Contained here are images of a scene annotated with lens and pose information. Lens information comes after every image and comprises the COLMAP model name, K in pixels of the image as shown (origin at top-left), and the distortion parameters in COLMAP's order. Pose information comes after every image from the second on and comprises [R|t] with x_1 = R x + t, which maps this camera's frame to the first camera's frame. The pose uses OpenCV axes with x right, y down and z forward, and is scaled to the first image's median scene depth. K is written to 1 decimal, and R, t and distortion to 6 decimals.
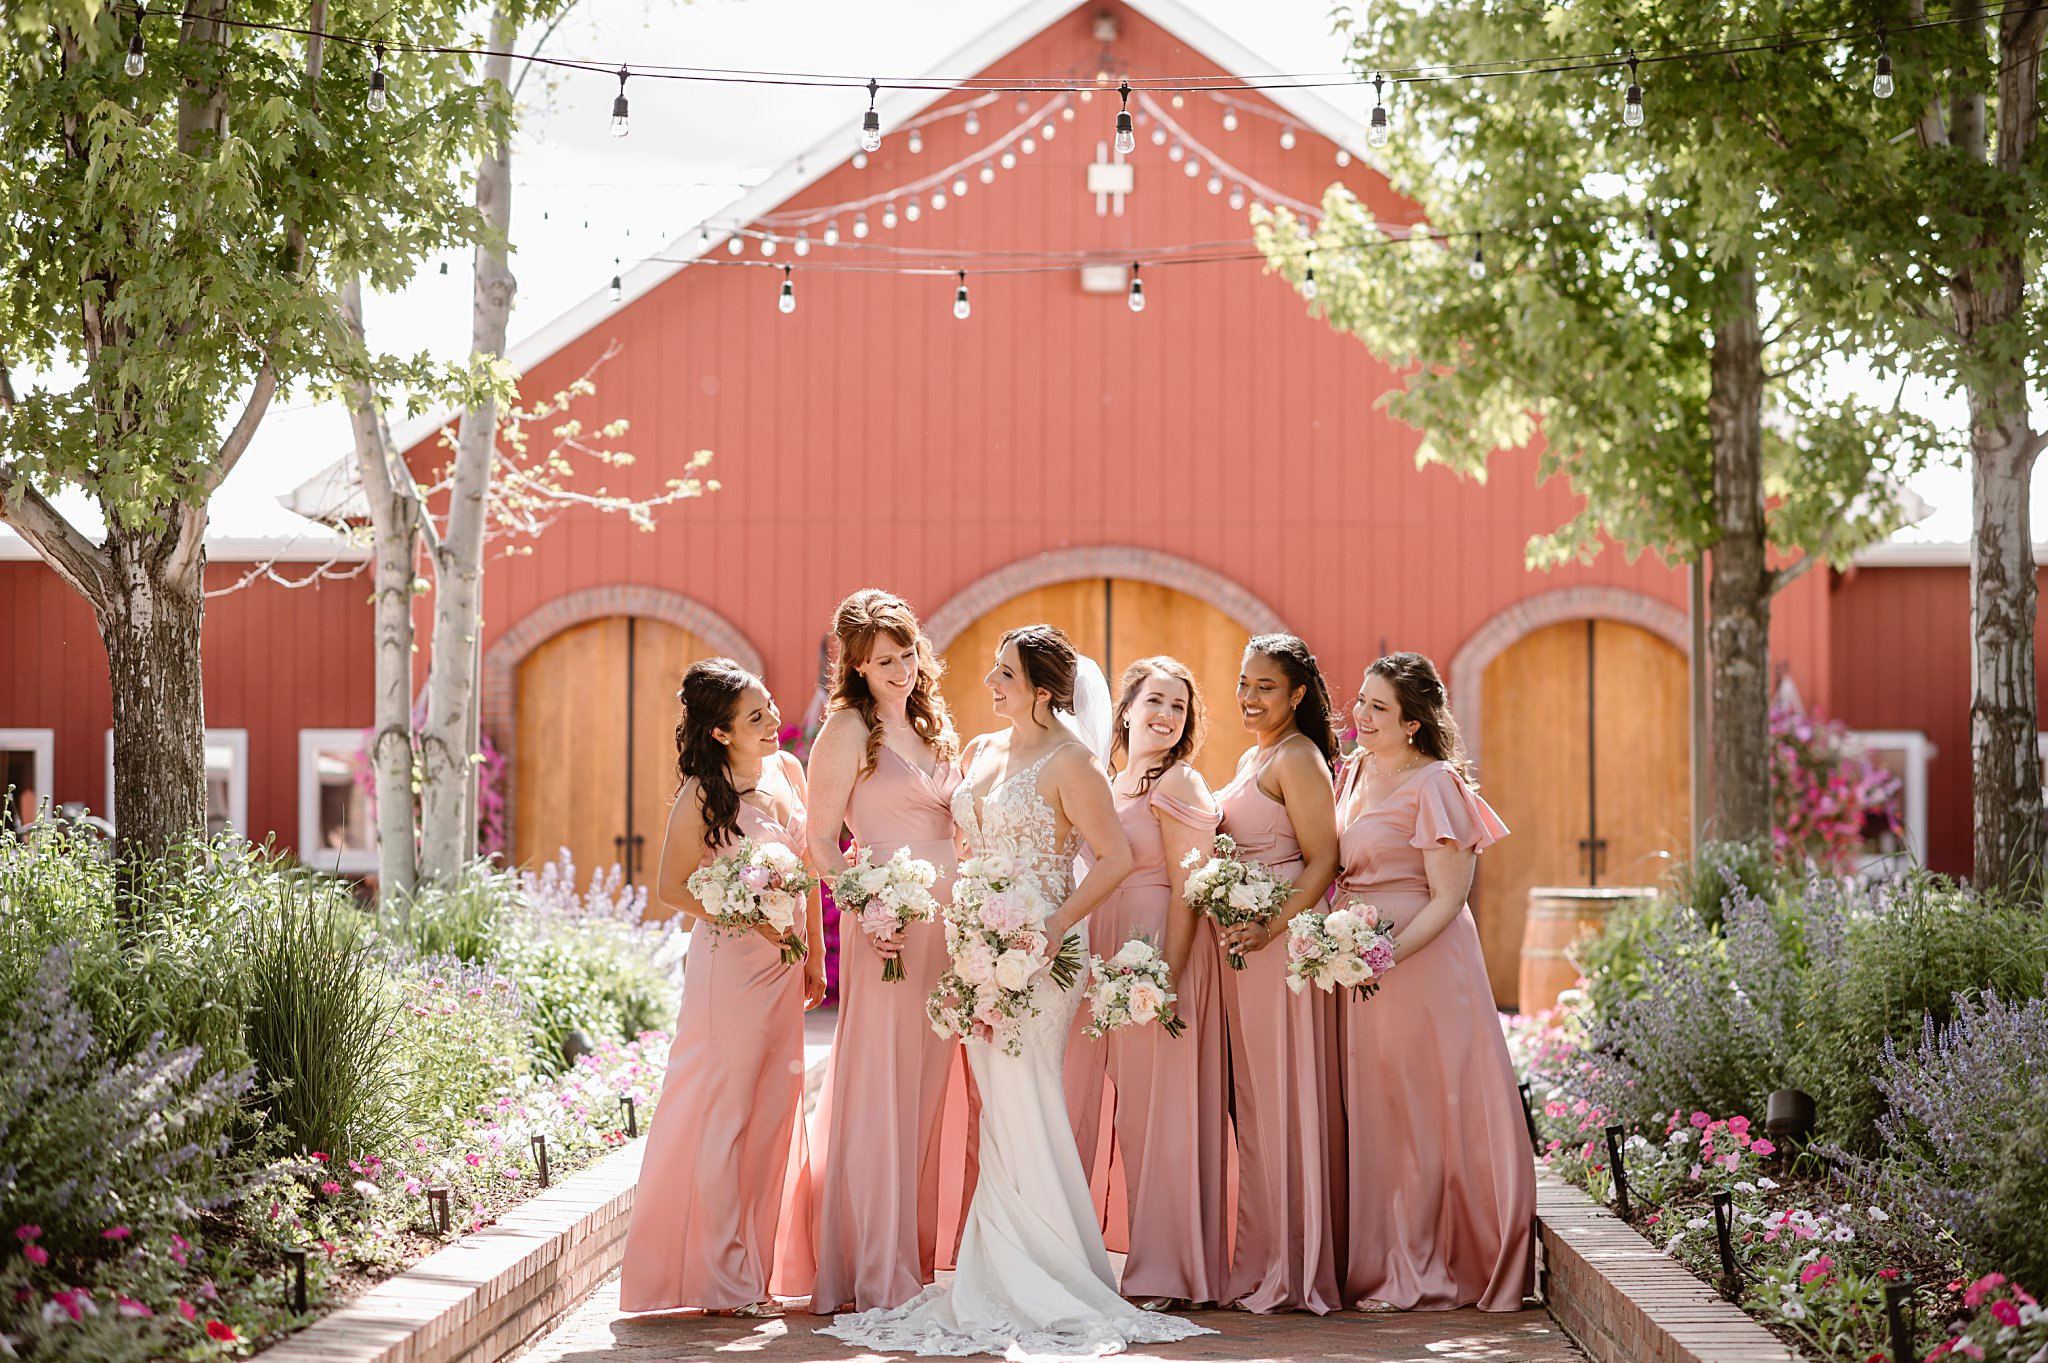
lens RADIAL K [[5363.2, 0, 1029.0], [0, 5363.2, 676.1], [0, 0, 1]] dist [-0.119148, 0.000000]
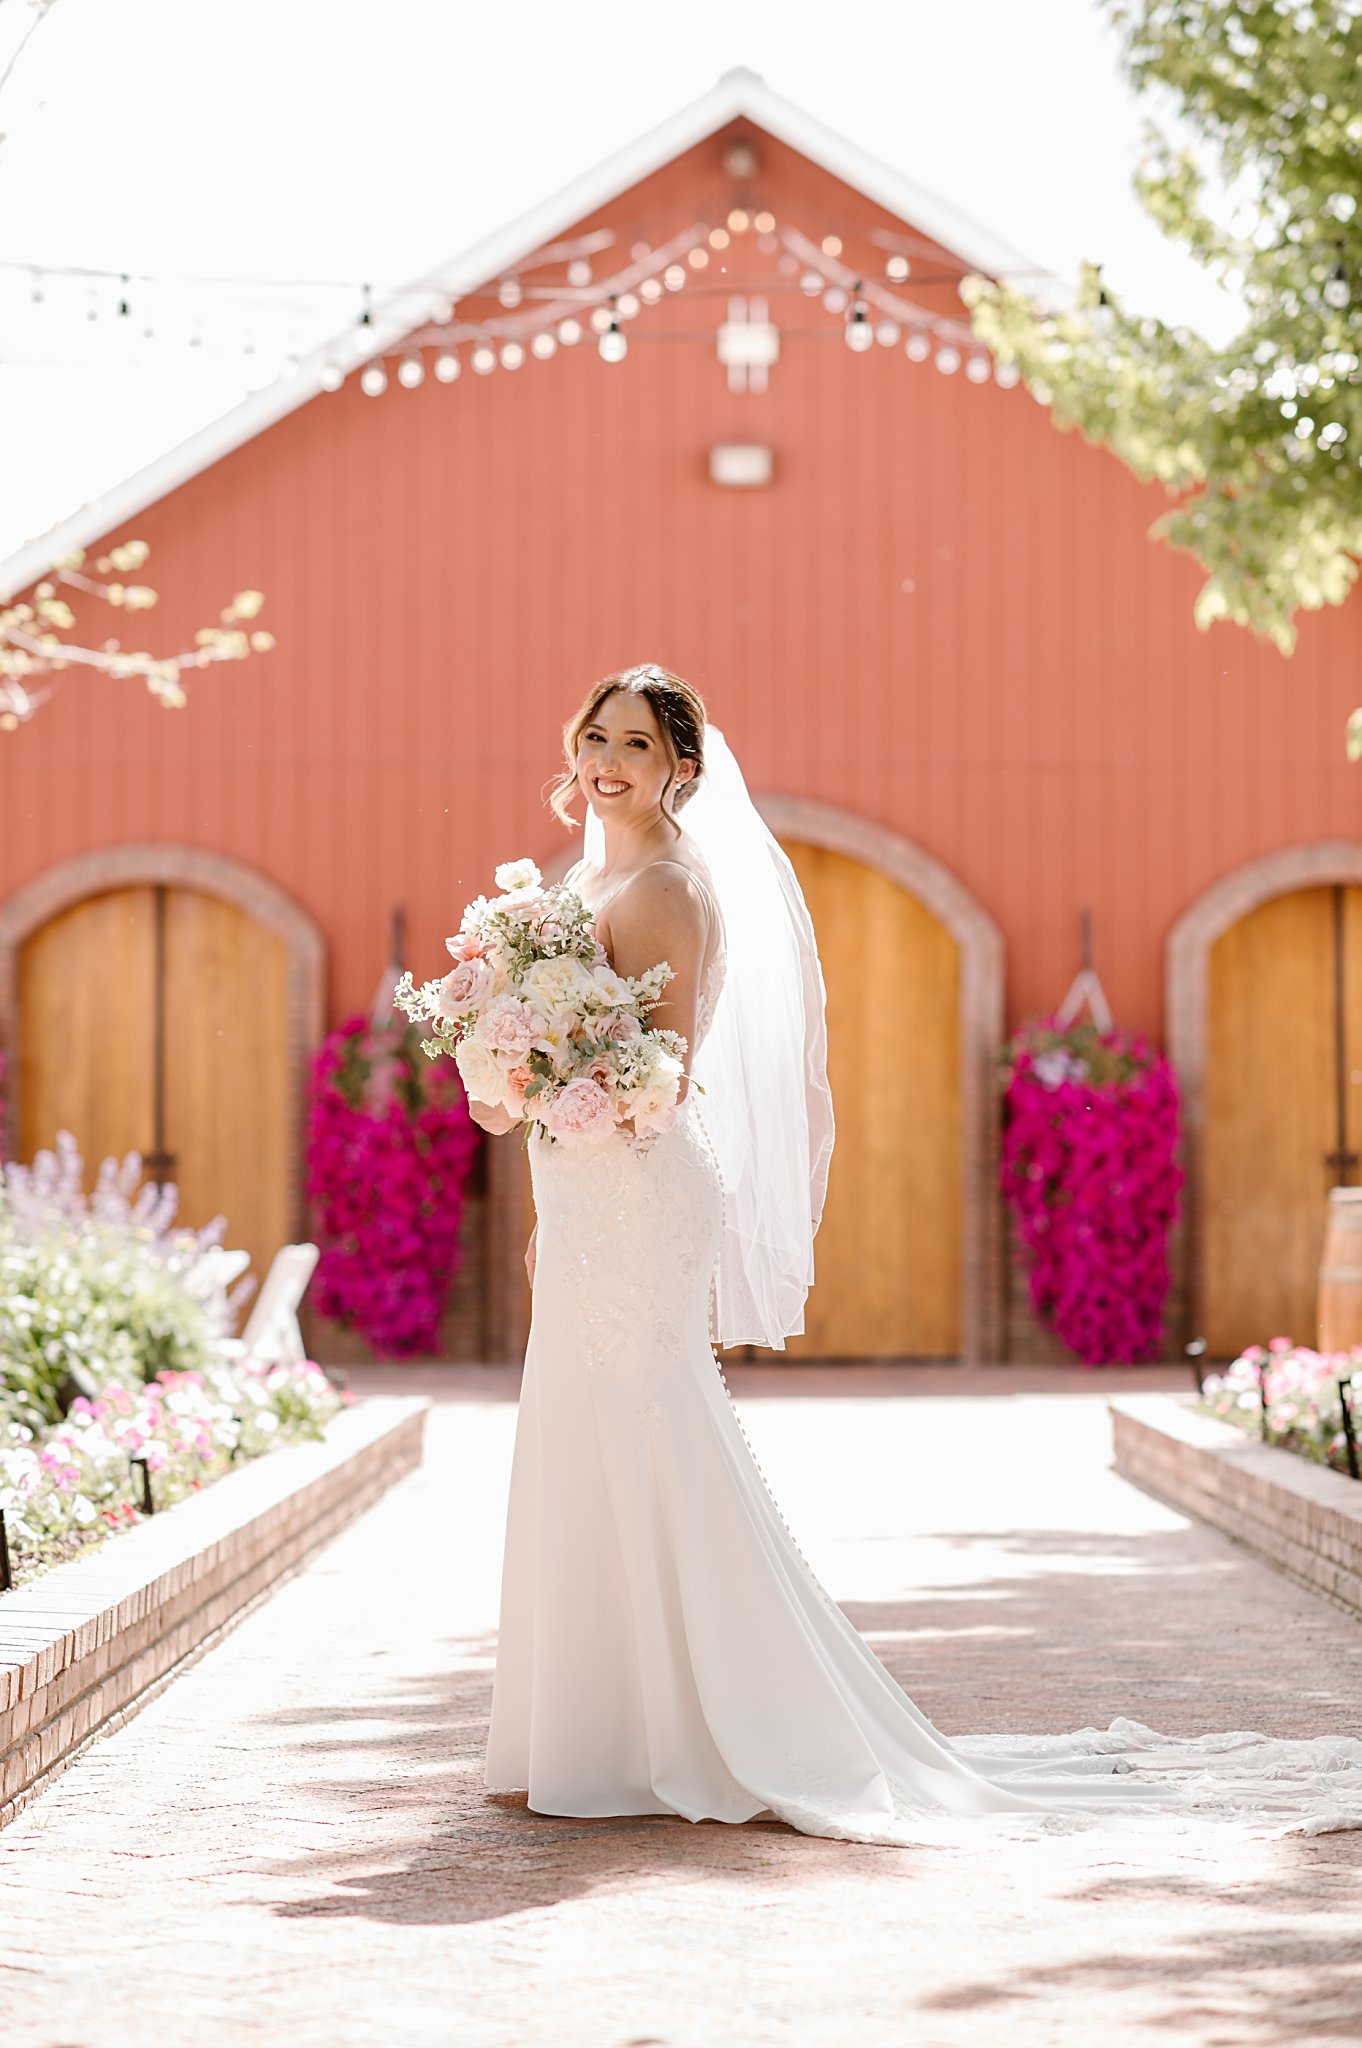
lens RADIAL K [[5363.2, 0, 675.6], [0, 5363.2, 1031.1], [0, 0, 1]] dist [-0.119148, 0.000000]
pose [[0.999814, -0.003915, 0.018907, -0.015864], [0.004062, 0.999962, -0.007772, 0.024504], [-0.018876, 0.007848, 0.999791, 0.257888]]
